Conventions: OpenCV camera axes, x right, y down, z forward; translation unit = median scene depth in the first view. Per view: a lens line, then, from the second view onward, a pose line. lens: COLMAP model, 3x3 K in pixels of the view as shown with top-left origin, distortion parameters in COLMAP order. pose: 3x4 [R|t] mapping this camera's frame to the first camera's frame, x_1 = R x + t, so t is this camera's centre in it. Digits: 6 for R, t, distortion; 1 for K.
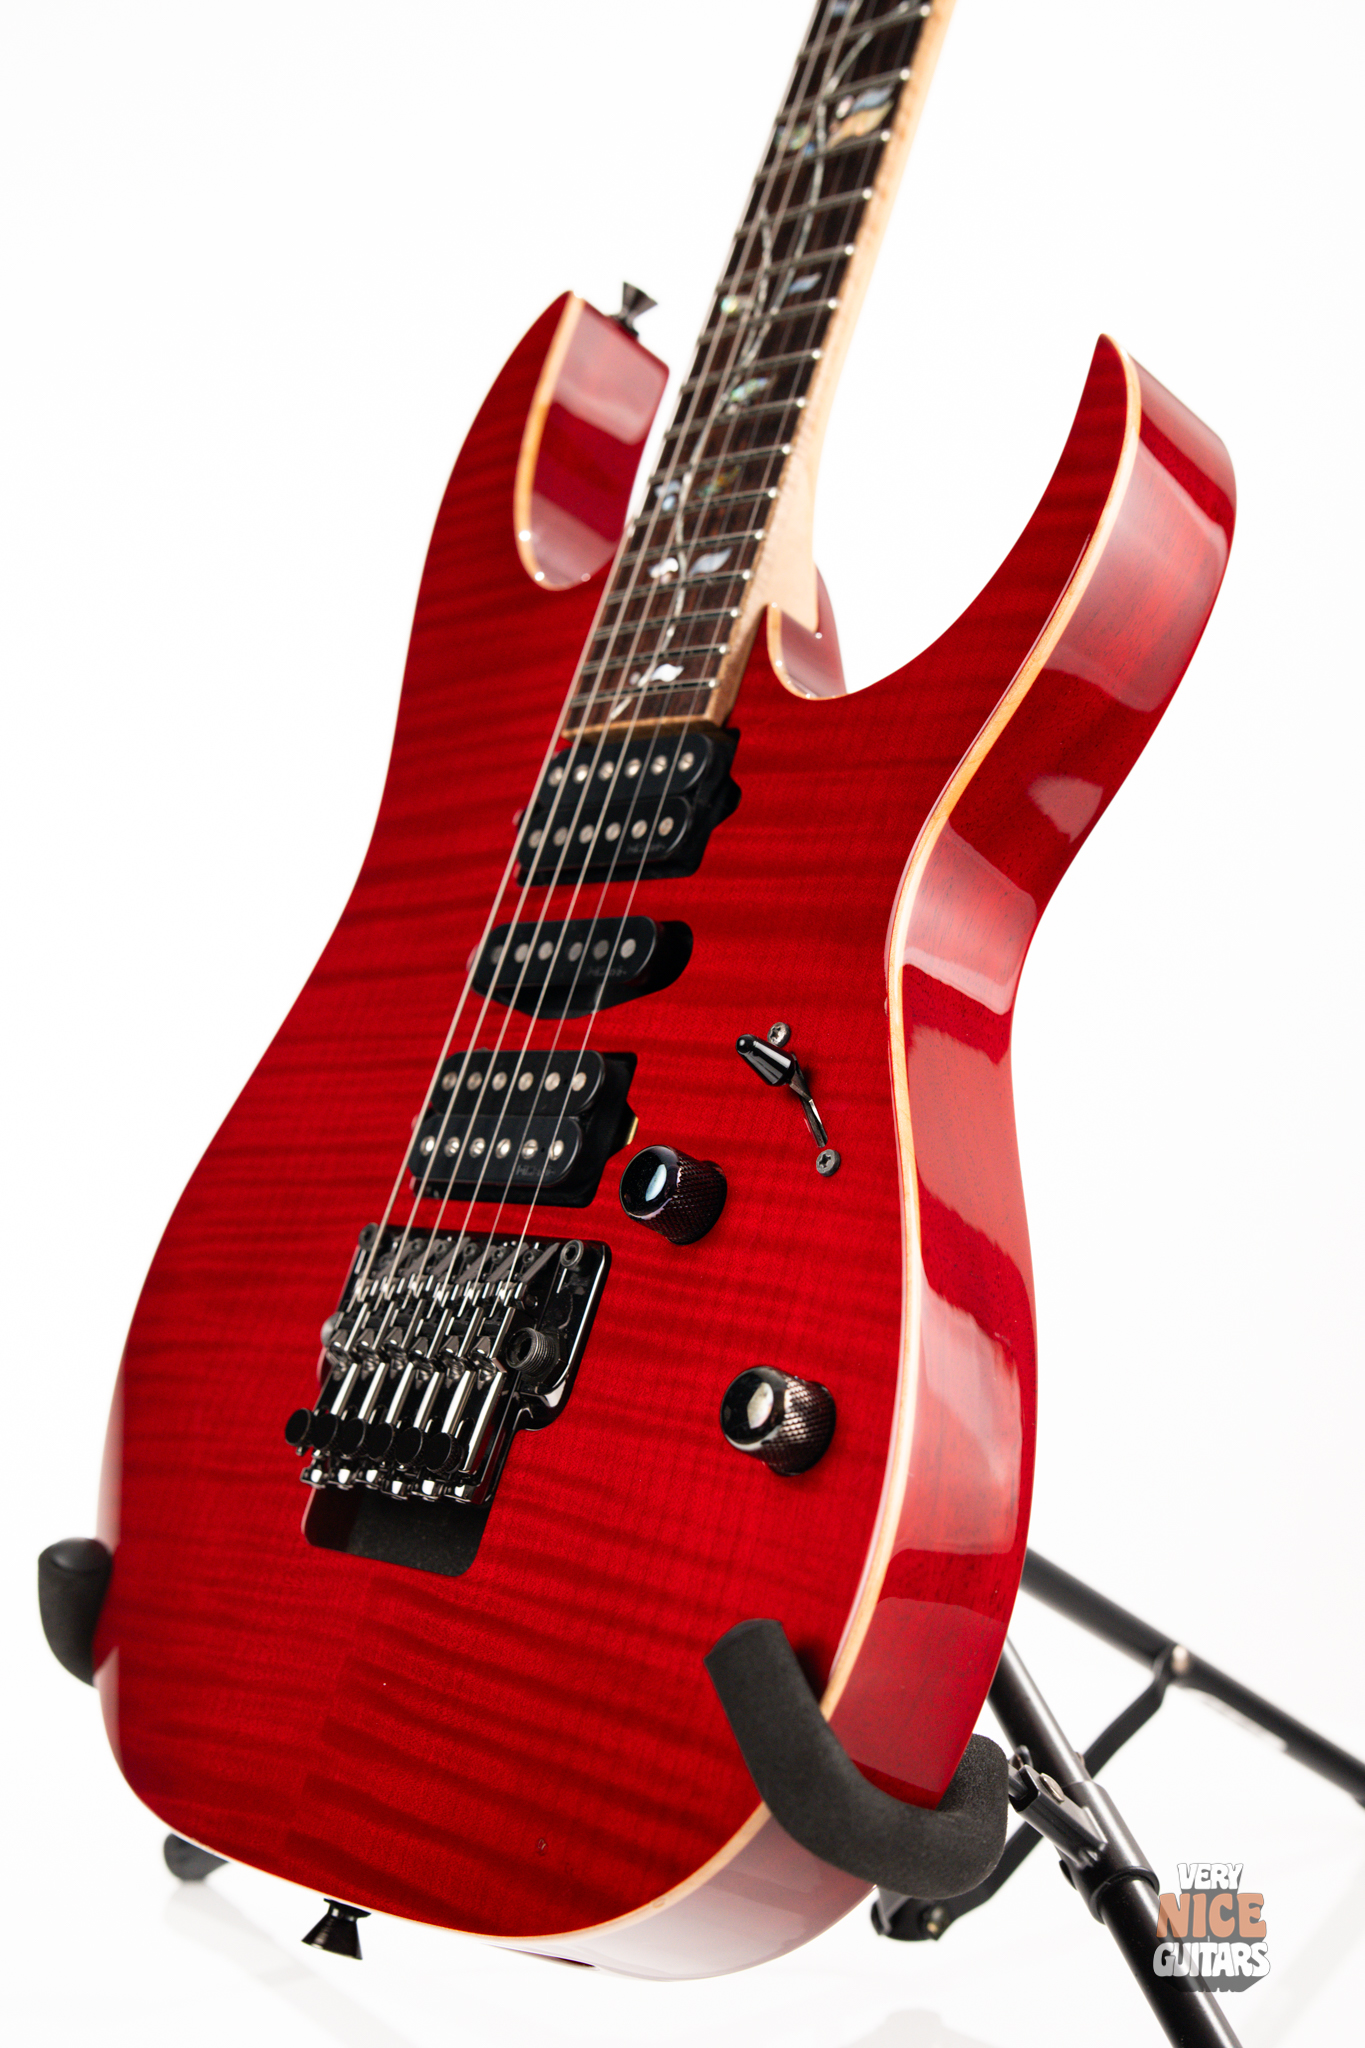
lens RADIAL K [[2882.6, 0, 682.5], [0, 2882.6, 1024.0], [0, 0, 1]] dist [0.069400, -0.185004]
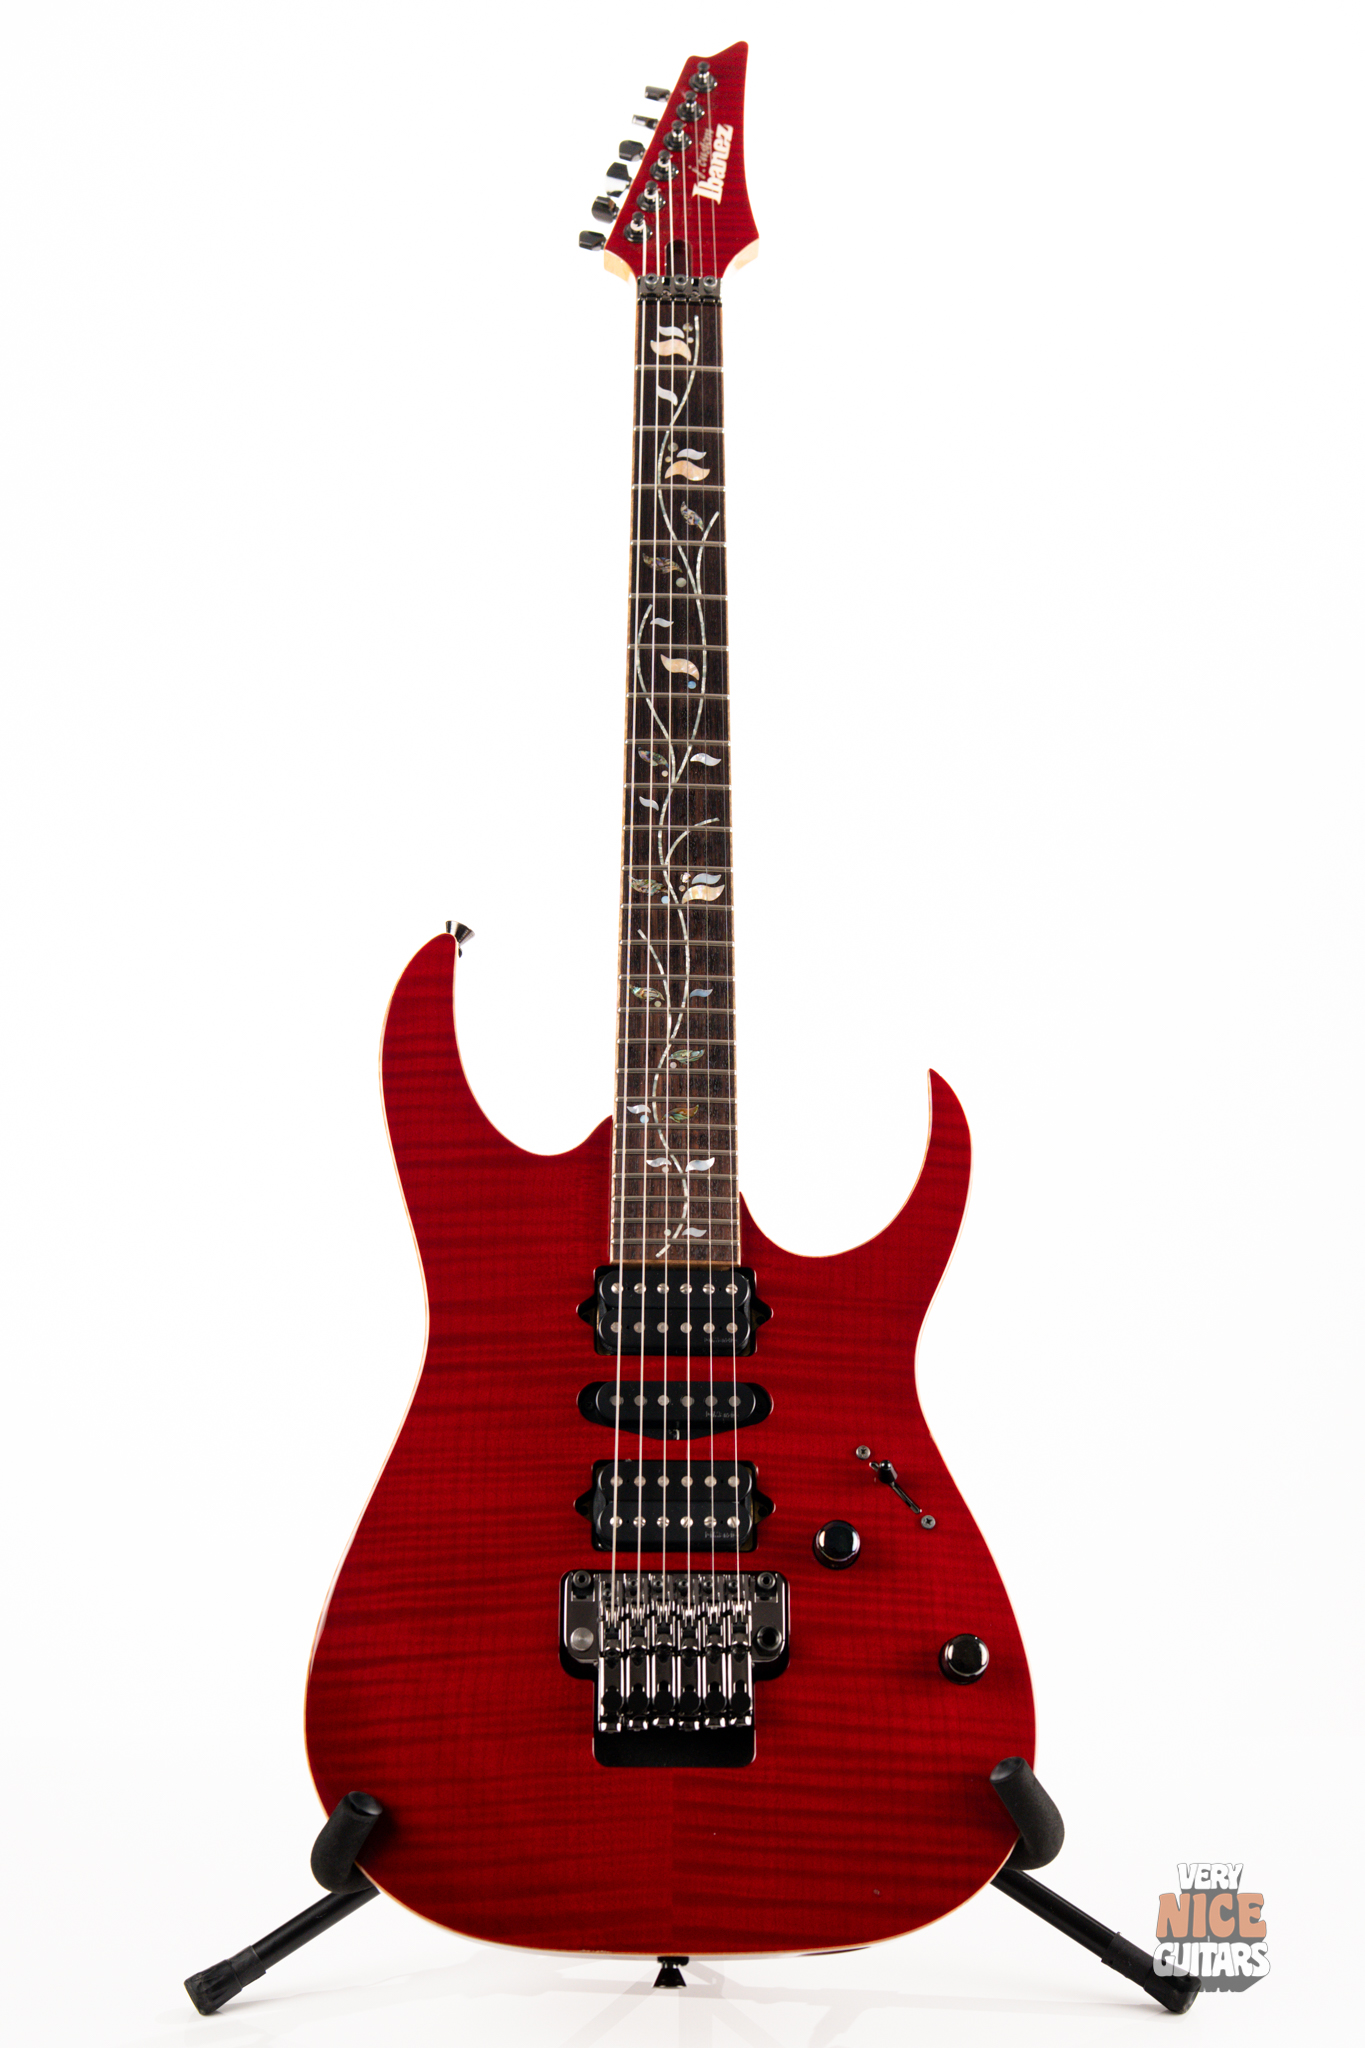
lens RADIAL K [[2915.4, 0, 684.5], [0, 2915.4, 983.4], [0, 0, 1]] dist [0.062381, -0.239083]
pose [[0.645655, -0.012189, 0.763532, -1.337840], [-0.020923, 0.999215, 0.033645, -0.325819], [-0.763343, -0.037699, 0.644893, -0.136419]]
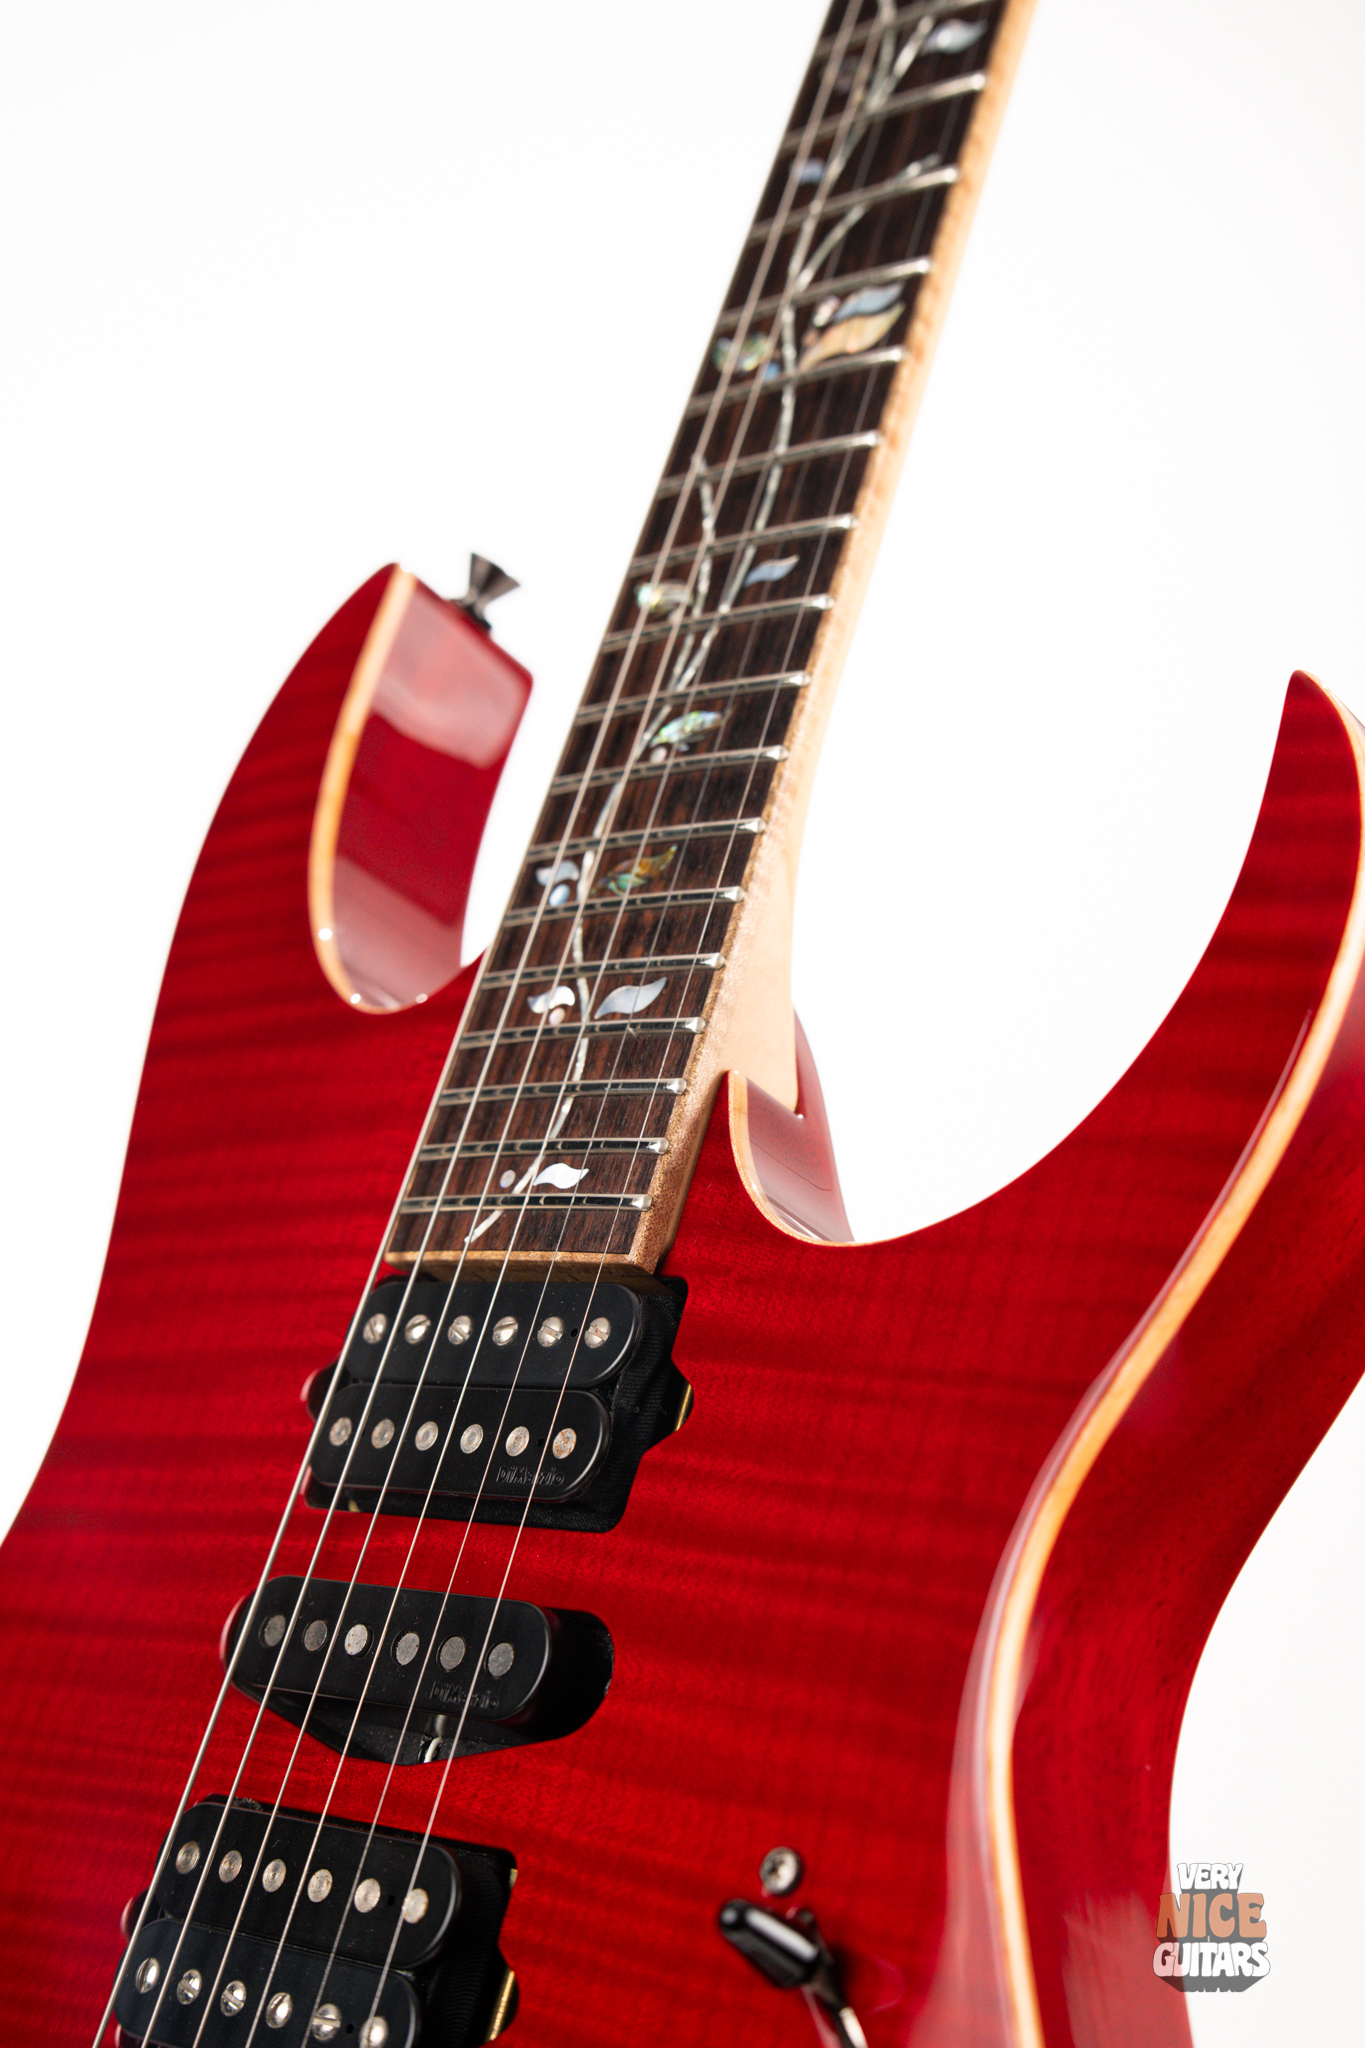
lens RADIAL K [[2882.6, 0, 682.5], [0, 2882.6, 1024.0], [0, 0, 1]] dist [0.069400, -0.185004]
pose [[0.995770, 0.019223, 0.089848, -0.035320], [-0.011547, 0.996299, -0.085182, -0.099379], [-0.091153, 0.083784, 0.992306, 0.368890]]
